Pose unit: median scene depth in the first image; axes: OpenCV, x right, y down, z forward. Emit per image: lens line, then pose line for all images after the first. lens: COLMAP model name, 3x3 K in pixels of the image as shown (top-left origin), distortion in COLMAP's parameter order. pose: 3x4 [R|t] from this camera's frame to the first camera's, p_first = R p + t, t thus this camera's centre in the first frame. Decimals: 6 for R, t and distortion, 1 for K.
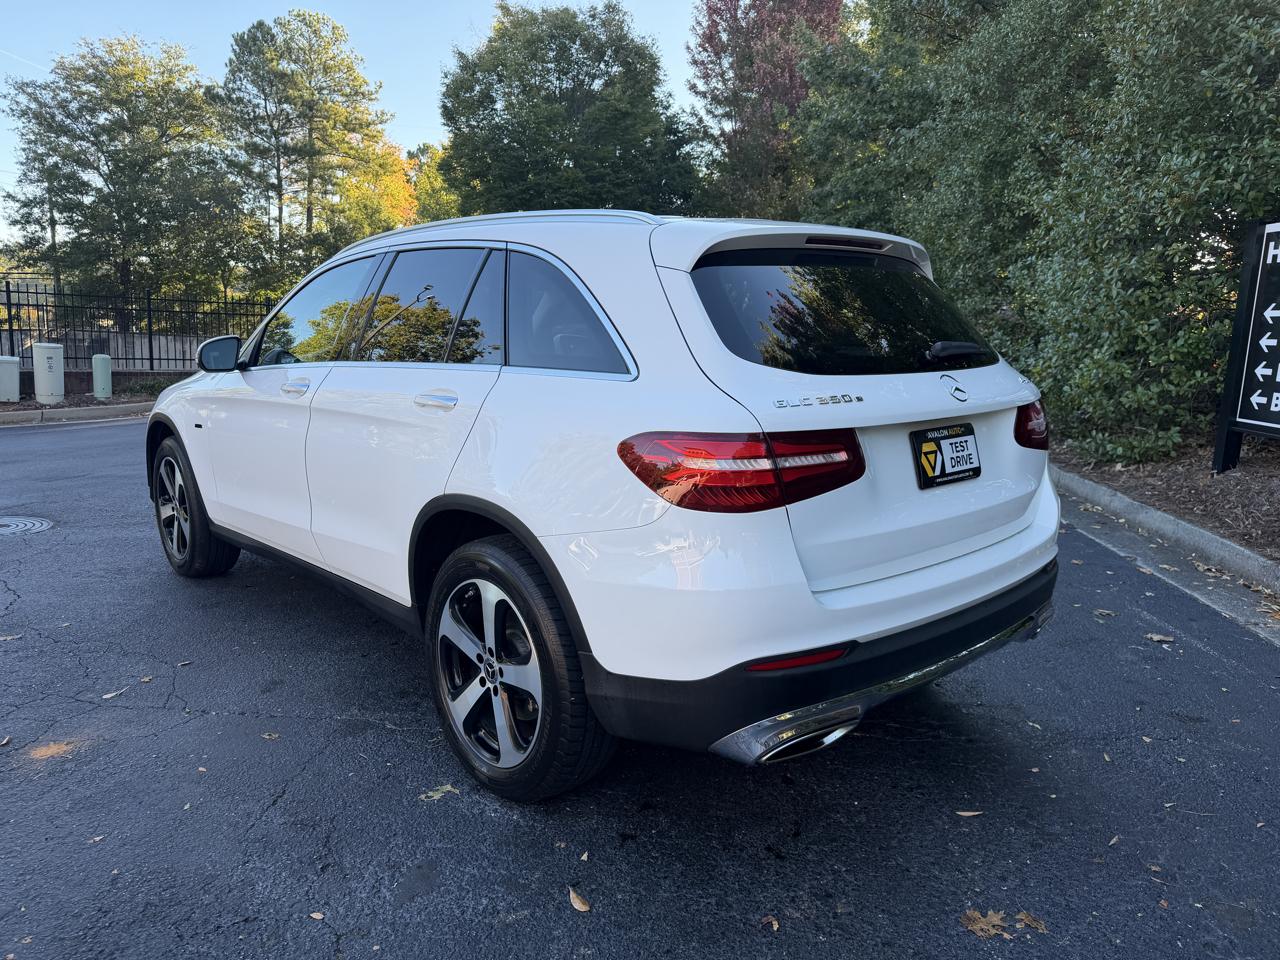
lens RADIAL K [[886.8, 0, 640.0], [0, 886.8, 480.0], [0, 0, 1]] dist [0.085092, -0.130573]
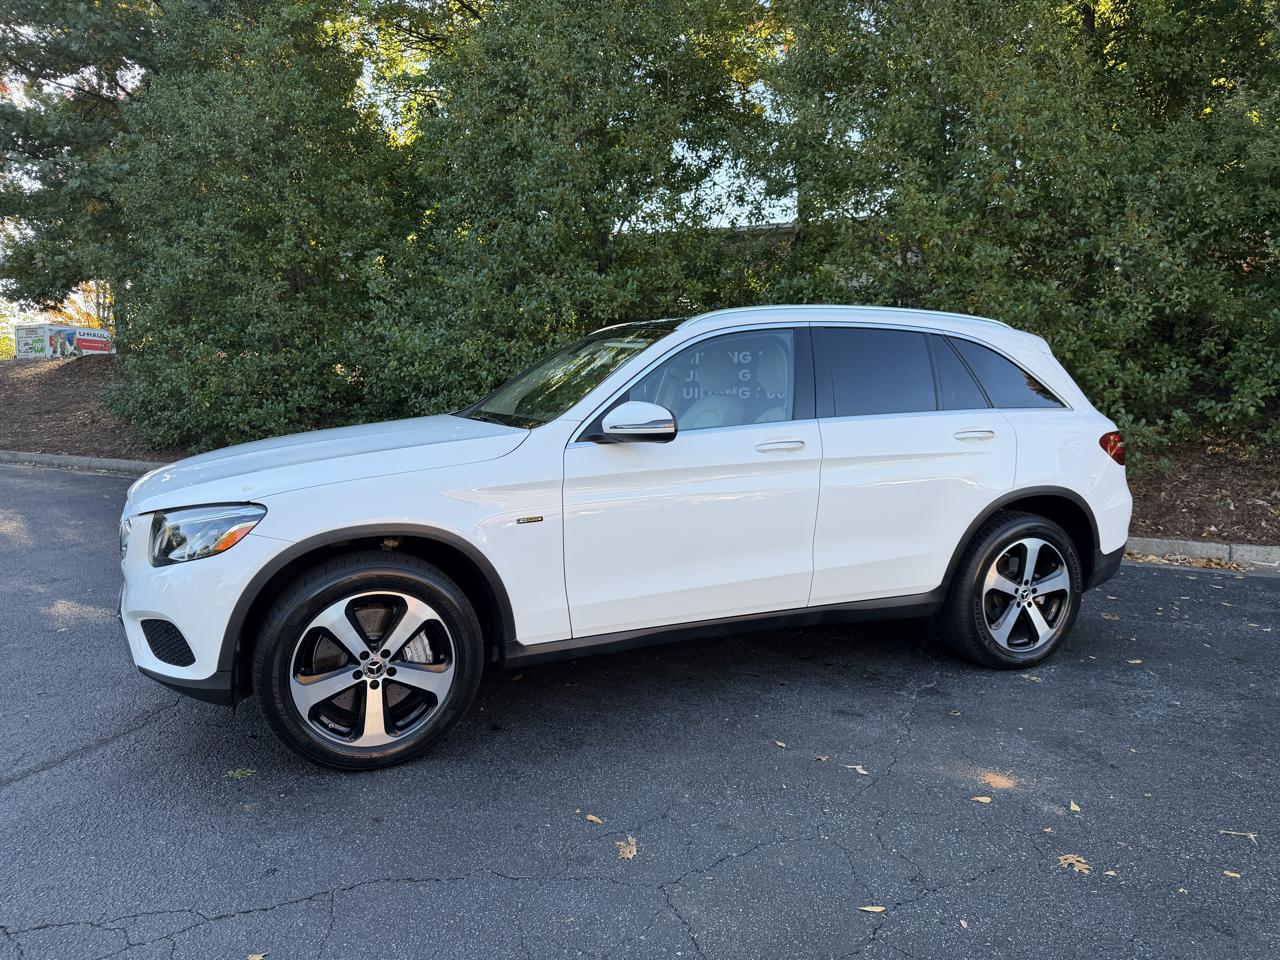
lens RADIAL K [[886.8, 0, 640.0], [0, 886.8, 480.0], [0, 0, 1]] dist [0.085092, -0.130573]
pose [[0.329990, -0.107552, 0.937837, -0.155264], [0.163012, 0.985056, 0.055609, -0.016061], [-0.929803, 0.134528, 0.342591, 0.086195]]
